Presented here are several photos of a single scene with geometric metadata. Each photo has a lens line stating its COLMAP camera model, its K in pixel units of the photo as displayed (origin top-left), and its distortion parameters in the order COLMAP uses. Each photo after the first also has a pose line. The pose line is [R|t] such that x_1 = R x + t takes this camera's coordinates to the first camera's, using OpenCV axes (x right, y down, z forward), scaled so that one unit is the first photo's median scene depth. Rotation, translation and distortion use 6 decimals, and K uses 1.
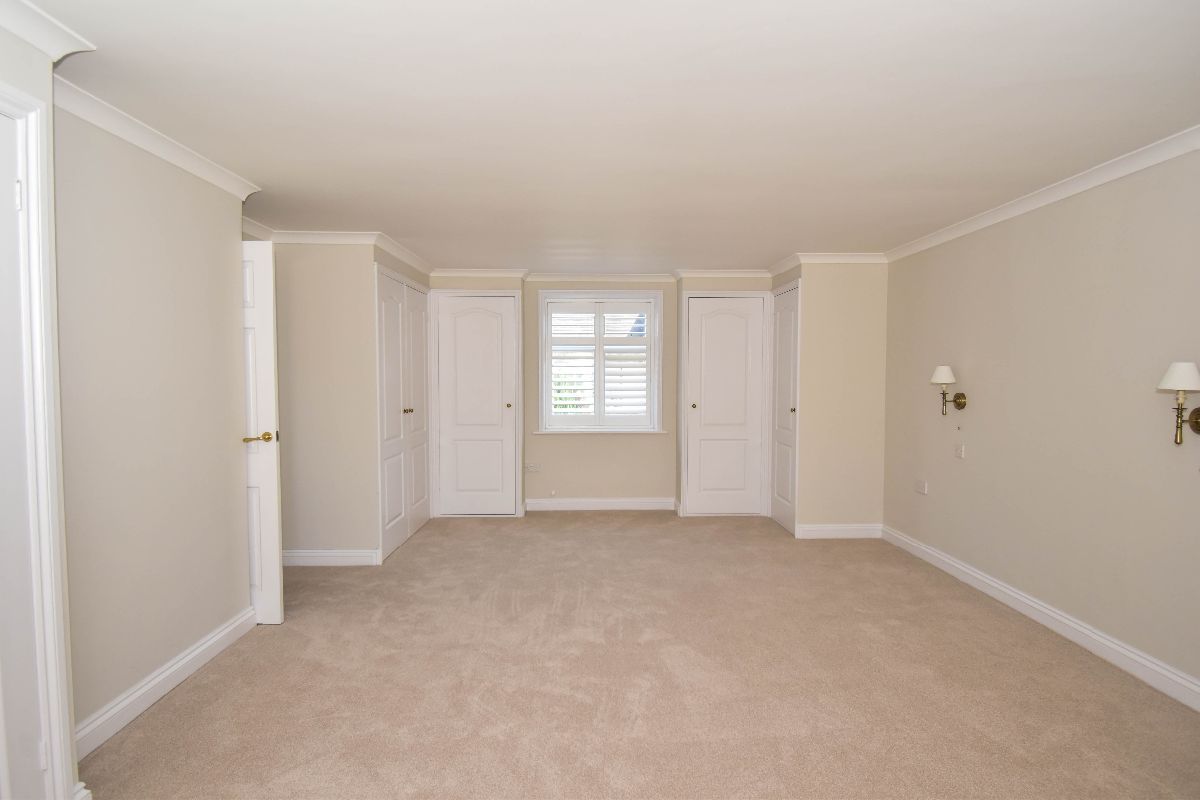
lens RADIAL K [[653.2, 0, 591.3], [0, 653.2, 403.0], [0, 0, 1]] dist [-0.000132, -0.022600]
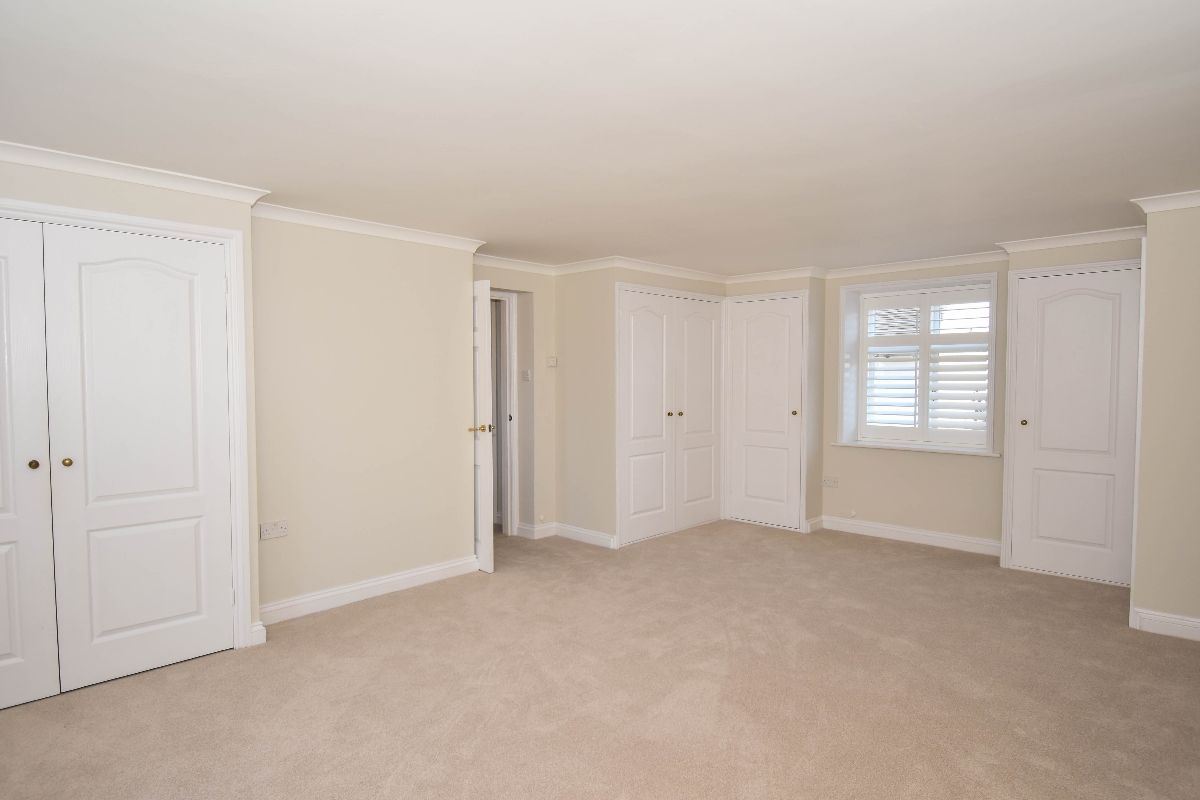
lens RADIAL K [[653.2, 0, 591.3], [0, 653.2, 403.0], [0, 0, 1]] dist [-0.000132, -0.022600]
pose [[0.702563, 0.023676, -0.711227, 0.414925], [-0.028313, 0.999585, 0.005307, -0.009207], [0.711058, 0.016409, 0.702942, 0.156404]]
